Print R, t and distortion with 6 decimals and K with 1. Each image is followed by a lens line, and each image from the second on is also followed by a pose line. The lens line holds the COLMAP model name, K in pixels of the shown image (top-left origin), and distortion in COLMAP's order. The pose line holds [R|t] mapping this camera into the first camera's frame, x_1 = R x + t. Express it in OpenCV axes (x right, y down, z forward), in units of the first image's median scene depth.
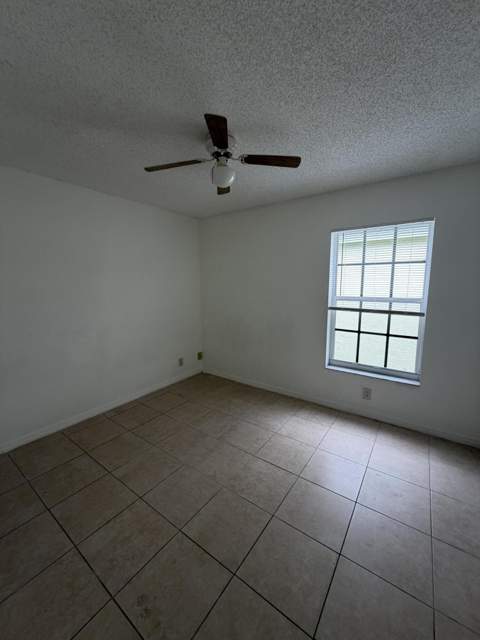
lens RADIAL K [[257.1, 0, 239.8], [0, 257.1, 317.1], [0, 0, 1]] dist [0.001340, 0.000271]
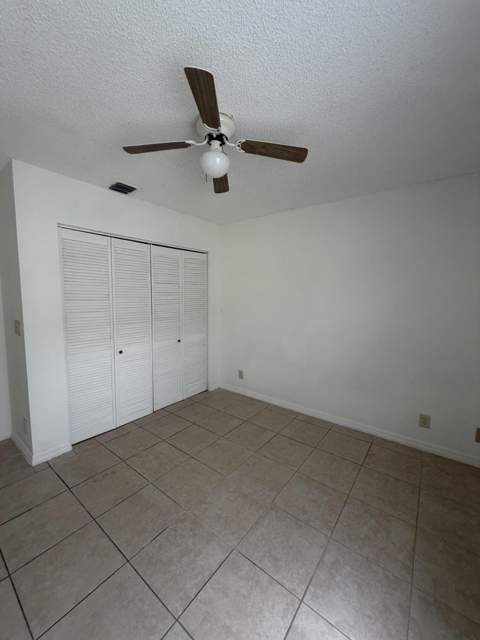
lens RADIAL K [[257.1, 0, 239.8], [0, 257.1, 317.1], [0, 0, 1]] dist [0.001340, 0.000271]
pose [[-0.027814, 0.101936, -0.994402, 0.661859], [-0.150389, 0.983038, 0.104977, -0.123532], [0.988235, 0.152467, -0.012012, 0.942405]]
